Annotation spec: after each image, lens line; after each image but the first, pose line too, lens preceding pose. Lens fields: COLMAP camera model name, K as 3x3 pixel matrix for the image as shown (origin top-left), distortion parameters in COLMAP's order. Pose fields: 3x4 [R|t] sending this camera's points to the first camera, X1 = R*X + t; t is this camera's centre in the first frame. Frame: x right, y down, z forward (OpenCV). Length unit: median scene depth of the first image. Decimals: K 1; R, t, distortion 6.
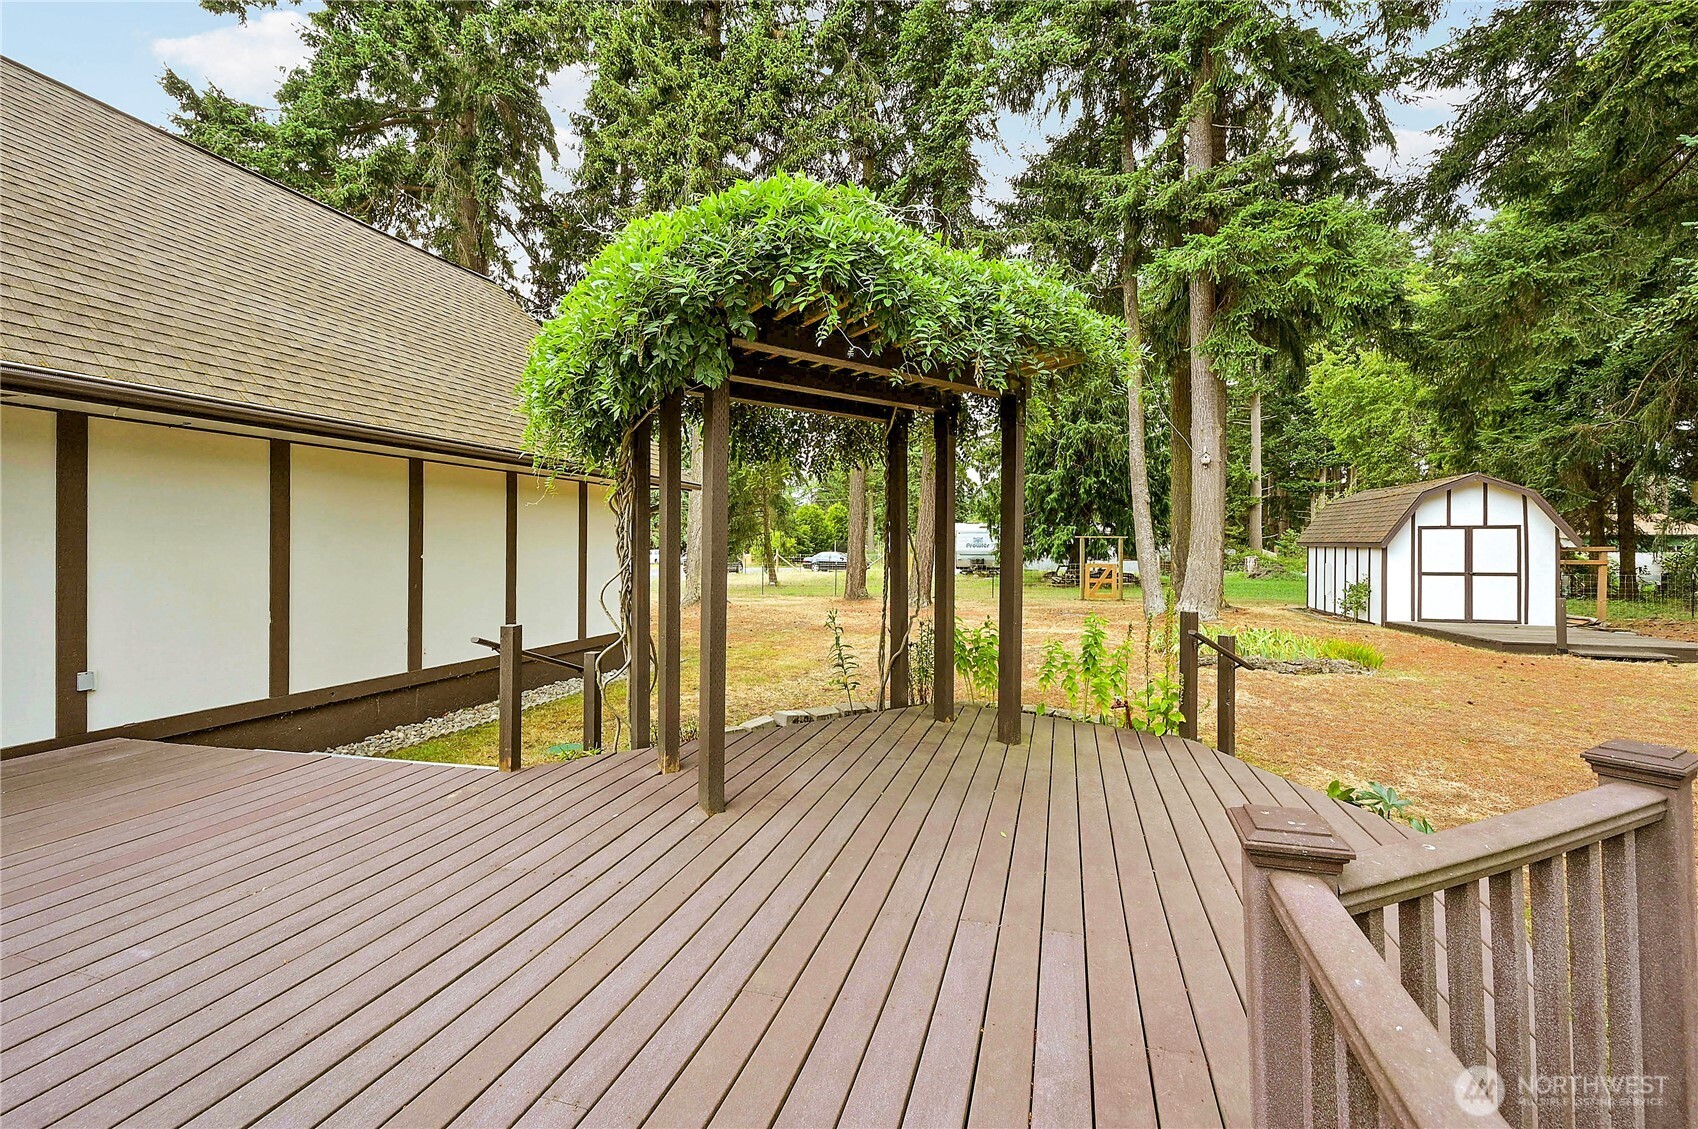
lens RADIAL K [[630.7, 0, 847.8], [0, 630.7, 546.4], [0, 0, 1]] dist [-0.000572, -0.000102]
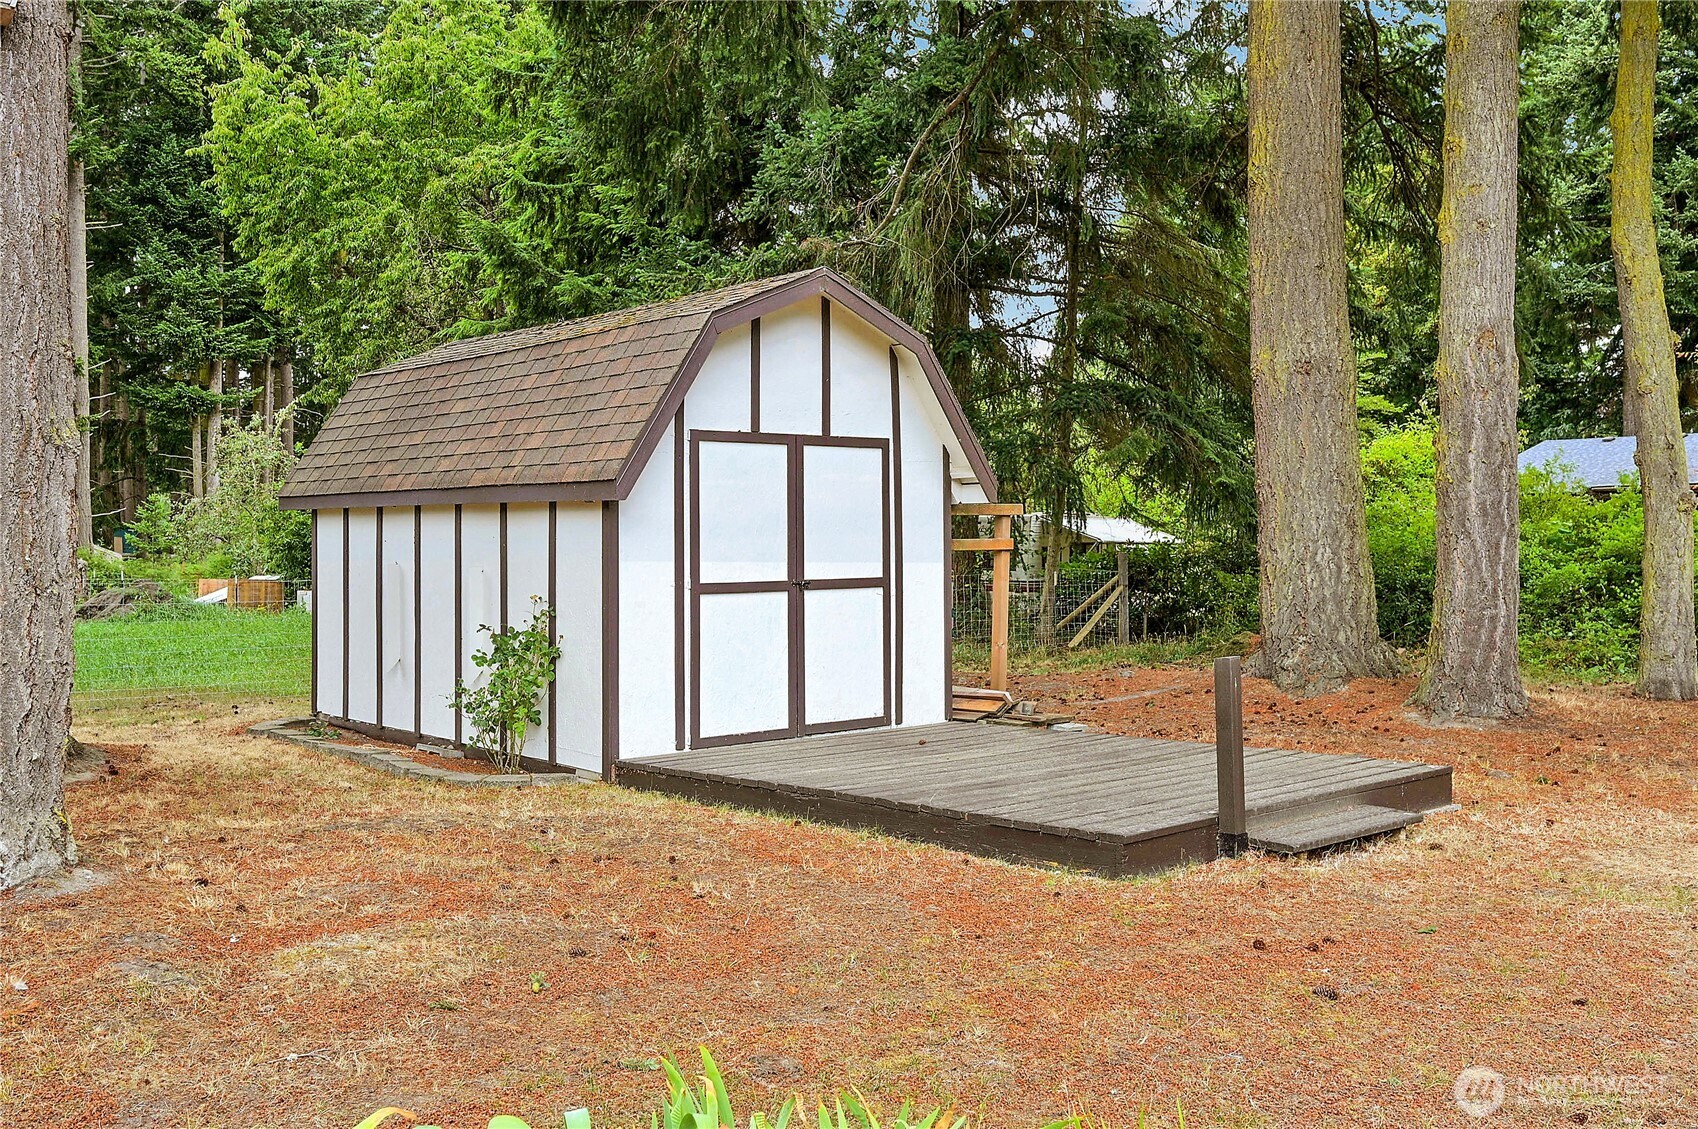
lens RADIAL K [[1634.2, 0, 847.1], [0, 1634.2, 535.1], [0, 0, 1]] dist [-0.010370, -0.006132]
pose [[0.524820, -0.002289, 0.851210, 0.288436], [0.005119, 0.999987, -0.000468, 0.018536], [-0.851198, 0.004603, 0.524825, 0.536106]]
